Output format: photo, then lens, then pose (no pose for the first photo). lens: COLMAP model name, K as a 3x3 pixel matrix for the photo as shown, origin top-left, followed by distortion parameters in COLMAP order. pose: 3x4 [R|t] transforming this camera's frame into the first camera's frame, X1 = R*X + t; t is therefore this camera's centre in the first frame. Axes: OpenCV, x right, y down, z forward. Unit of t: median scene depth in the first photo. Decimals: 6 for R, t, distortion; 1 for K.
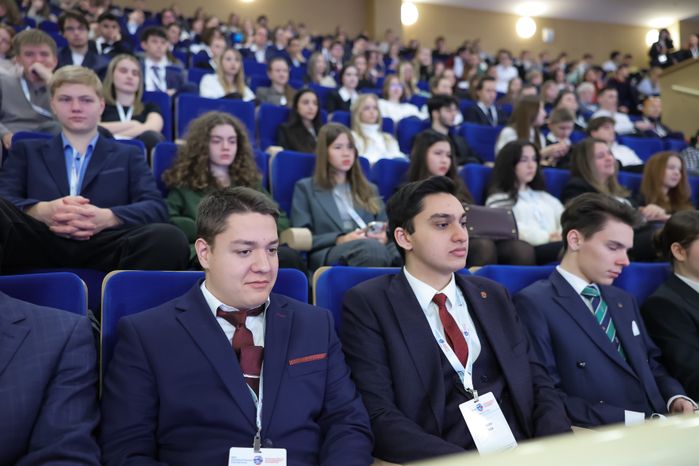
lens RADIAL K [[548.0, 0, 349.5], [0, 548.0, 233.0], [0, 0, 1]] dist [-0.004876, -0.006111]
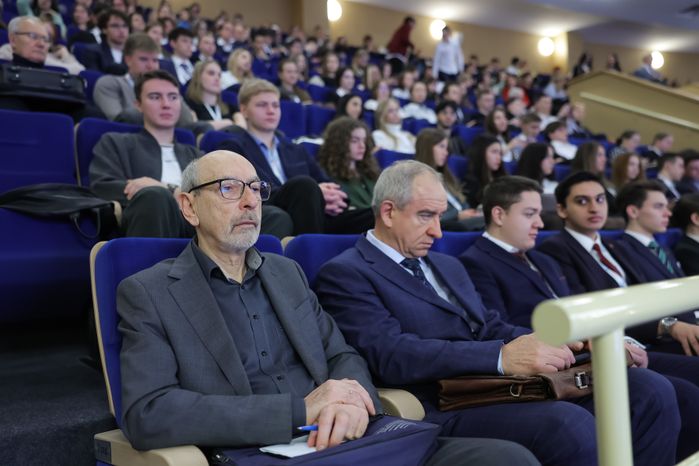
lens RADIAL K [[585.3, 0, 349.5], [0, 585.3, 233.0], [0, 0, 1]] dist [-0.002668, 0.001825]
pose [[0.970429, -0.022827, 0.240306, -0.429372], [0.022088, 0.999739, 0.005767, 0.025769], [-0.240375, -0.000288, 0.970680, -0.215981]]
